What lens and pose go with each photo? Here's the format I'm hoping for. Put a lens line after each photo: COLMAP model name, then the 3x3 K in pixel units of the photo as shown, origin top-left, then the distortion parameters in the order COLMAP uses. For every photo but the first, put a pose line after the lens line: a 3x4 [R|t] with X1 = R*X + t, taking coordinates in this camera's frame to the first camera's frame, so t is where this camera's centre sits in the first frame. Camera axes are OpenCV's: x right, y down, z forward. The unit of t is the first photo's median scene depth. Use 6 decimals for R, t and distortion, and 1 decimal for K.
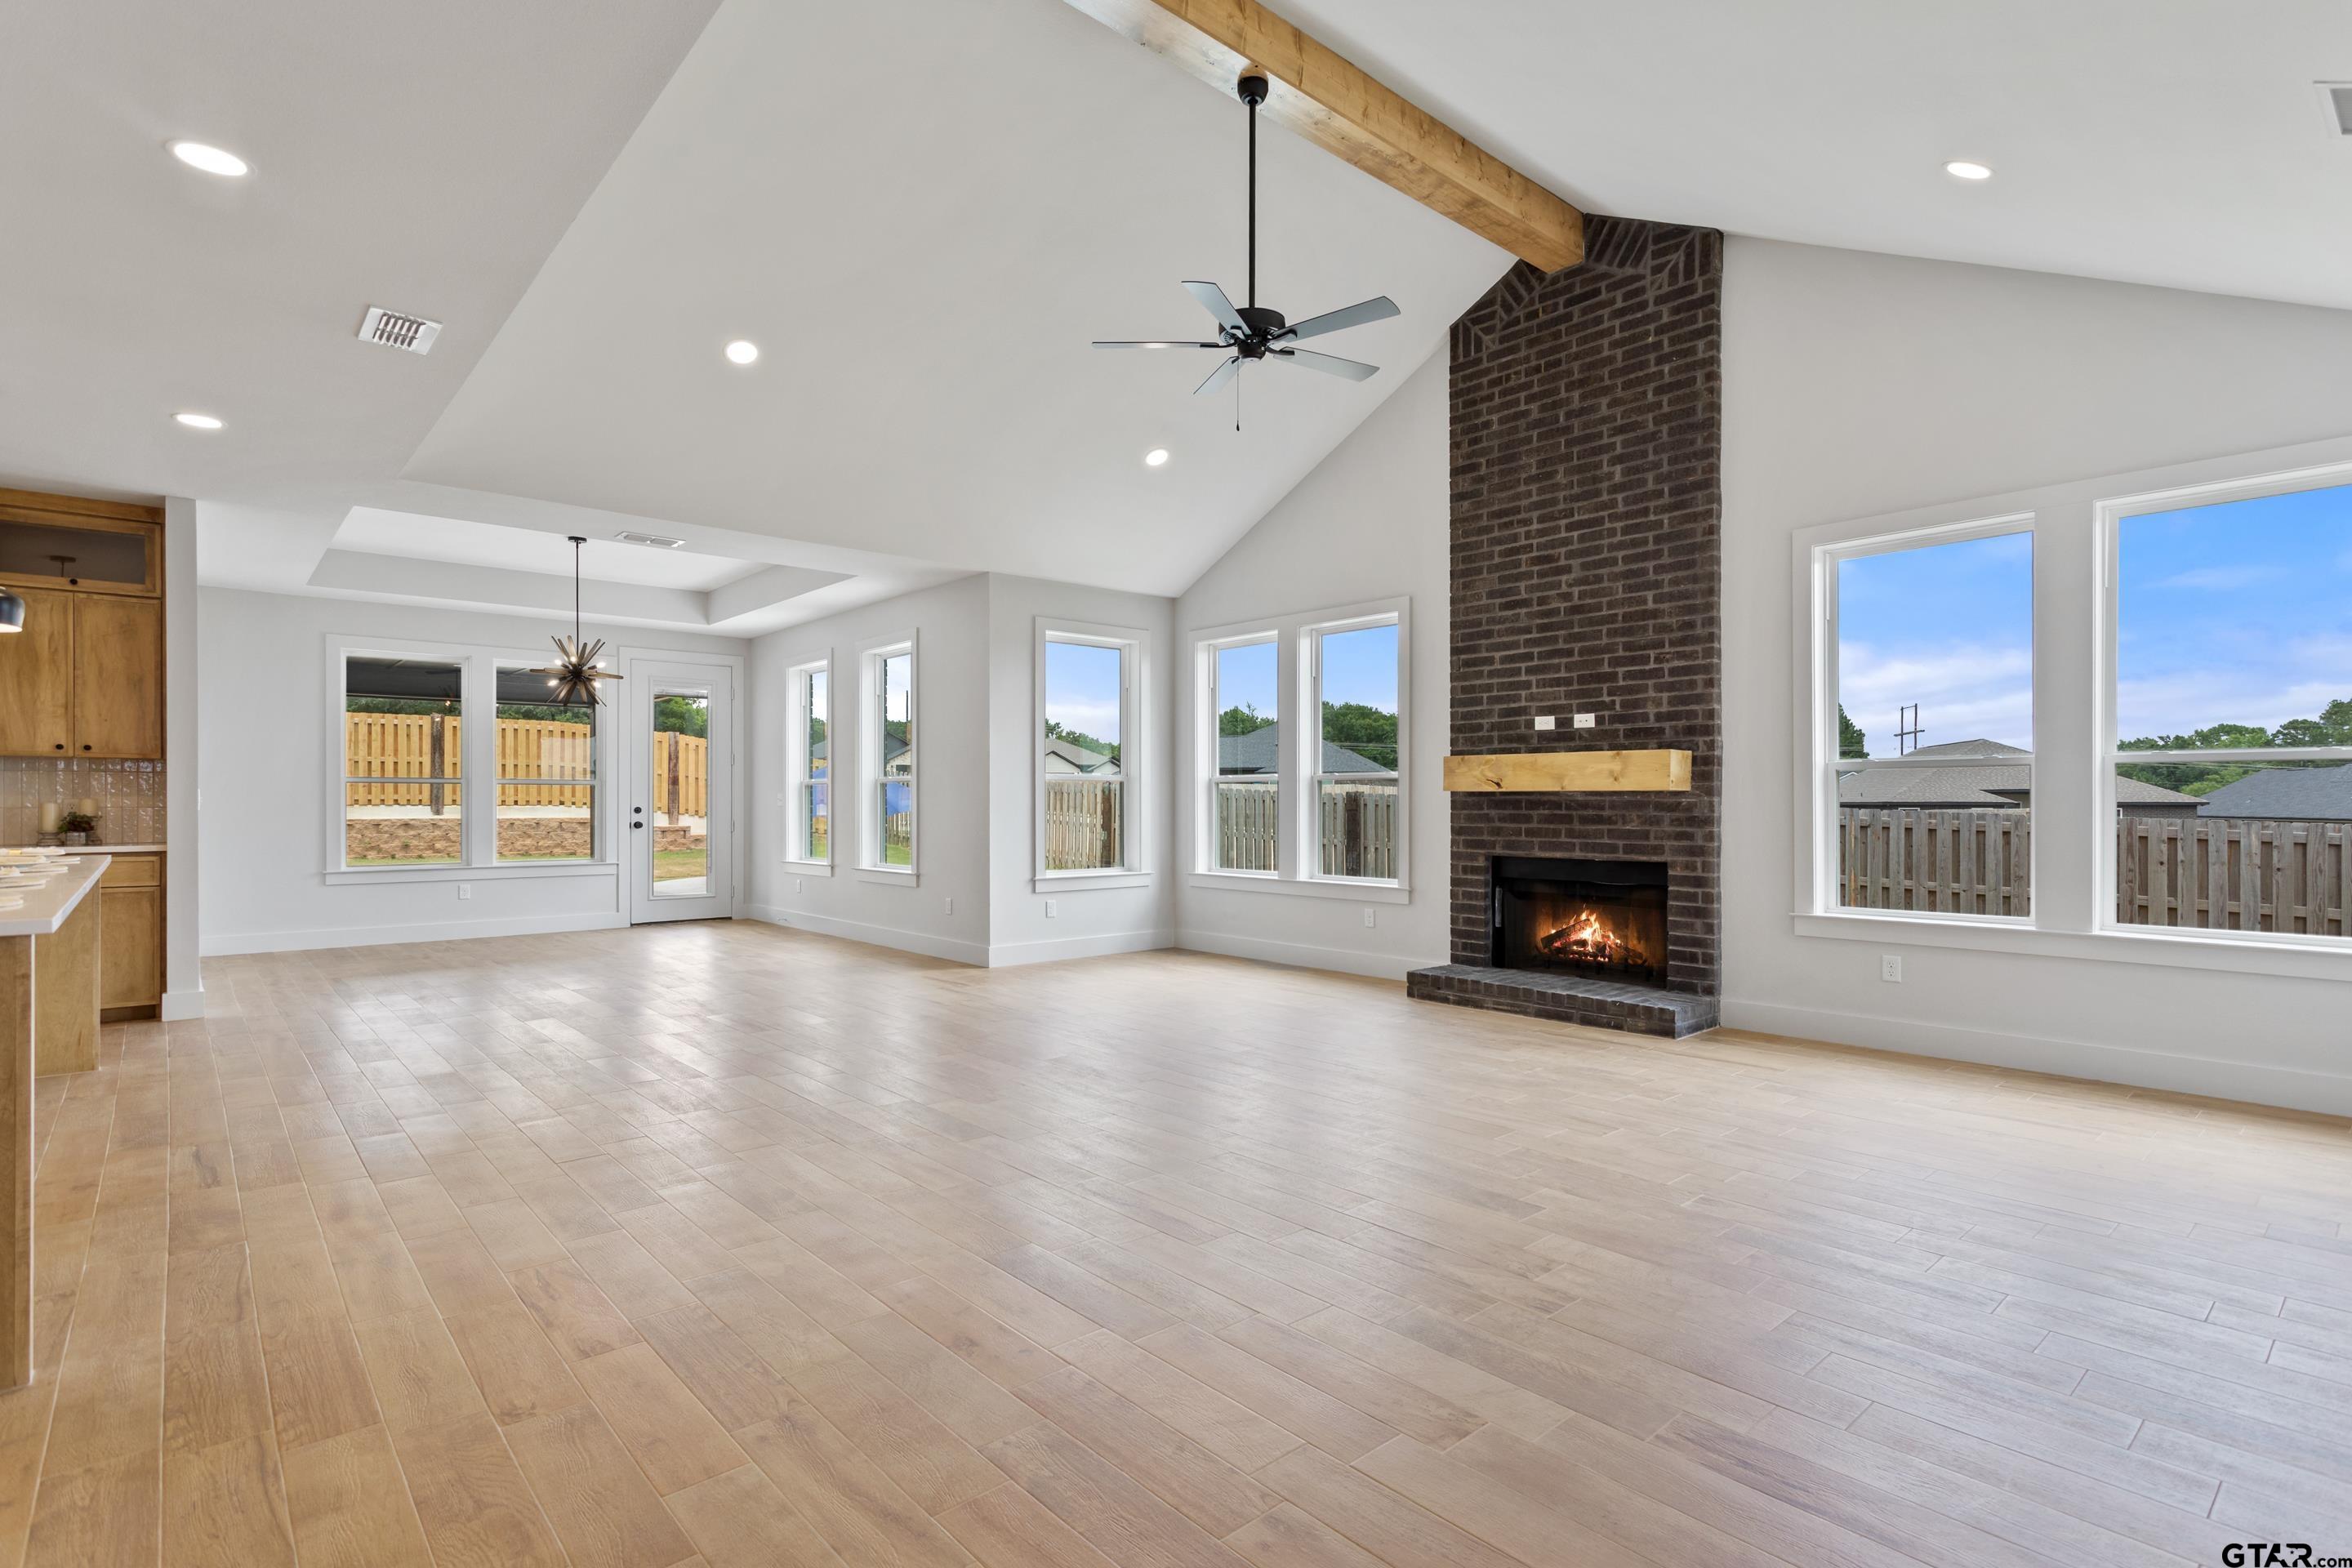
lens RADIAL K [[1144.4, 0, 1208.3], [0, 1144.4, 798.7], [0, 0, 1]] dist [0.003758, 0.001359]
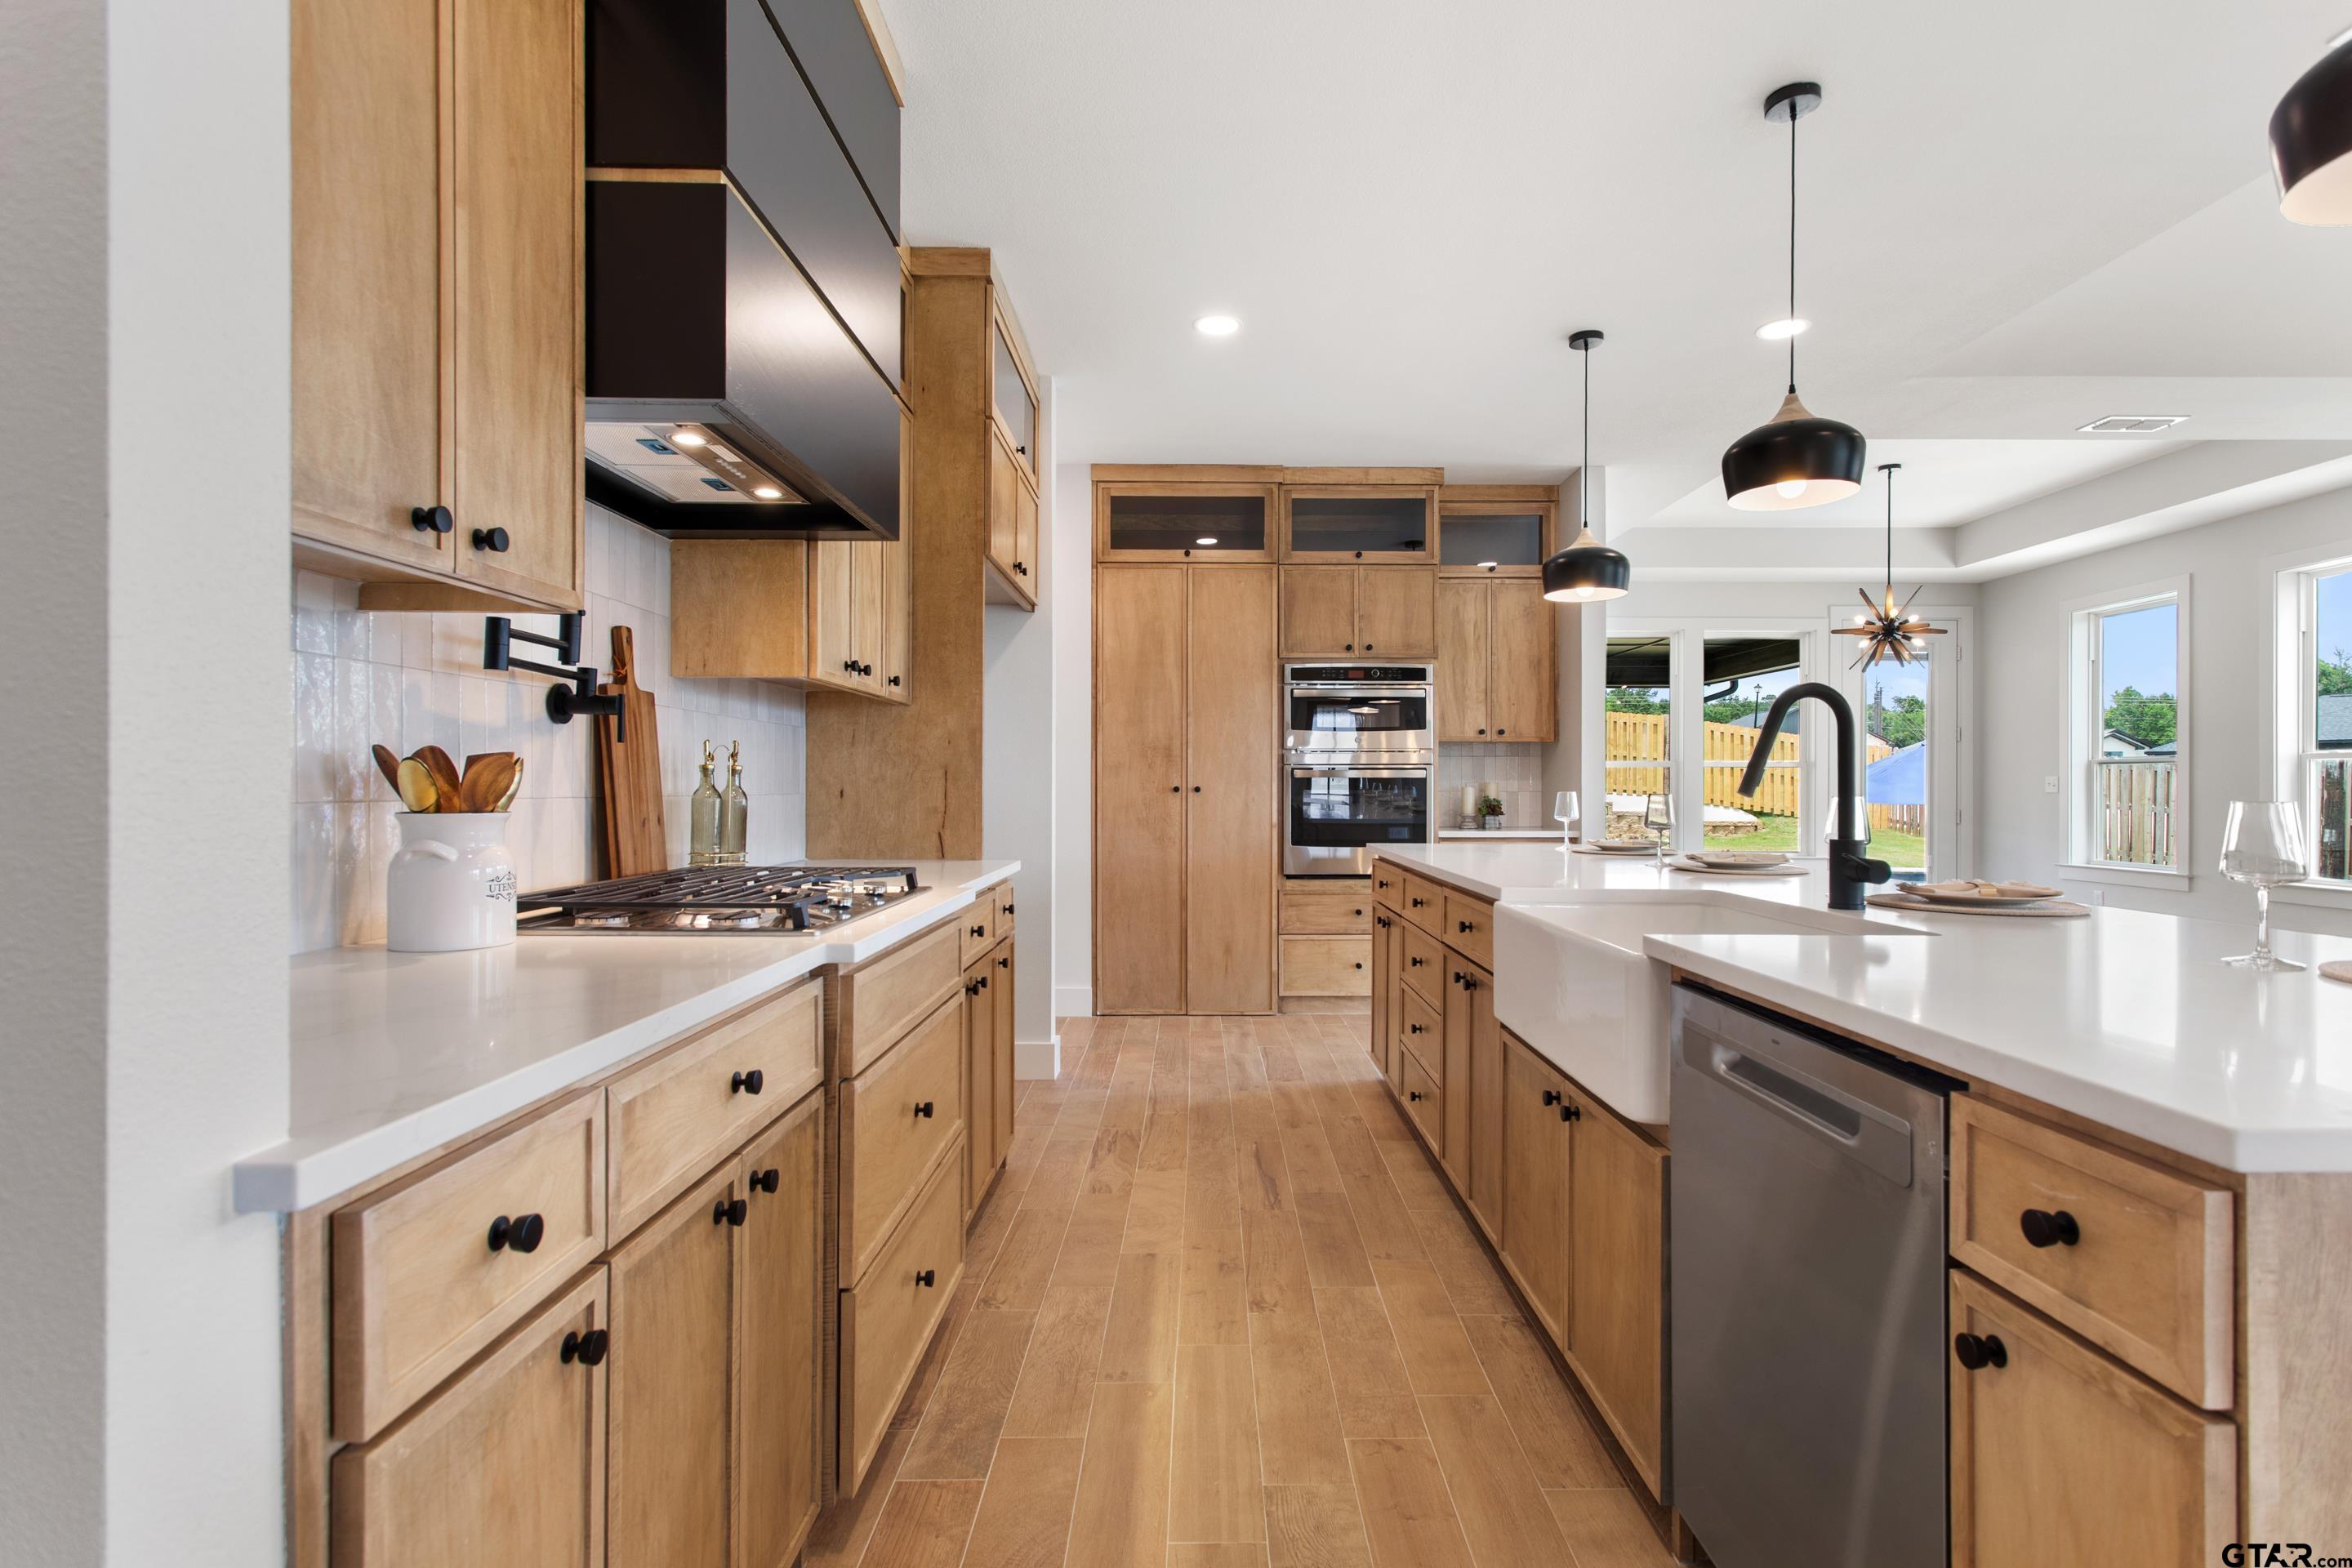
lens RADIAL K [[1137.7, 0, 1206.9], [0, 1137.7, 786.1], [0, 0, 1]] dist [0.001356, 0.000722]
pose [[0.745649, 0.001862, -0.666336, -0.473439], [-0.000471, 0.999997, 0.002268, 0.000716], [0.666339, -0.001377, 0.745648, 0.080824]]
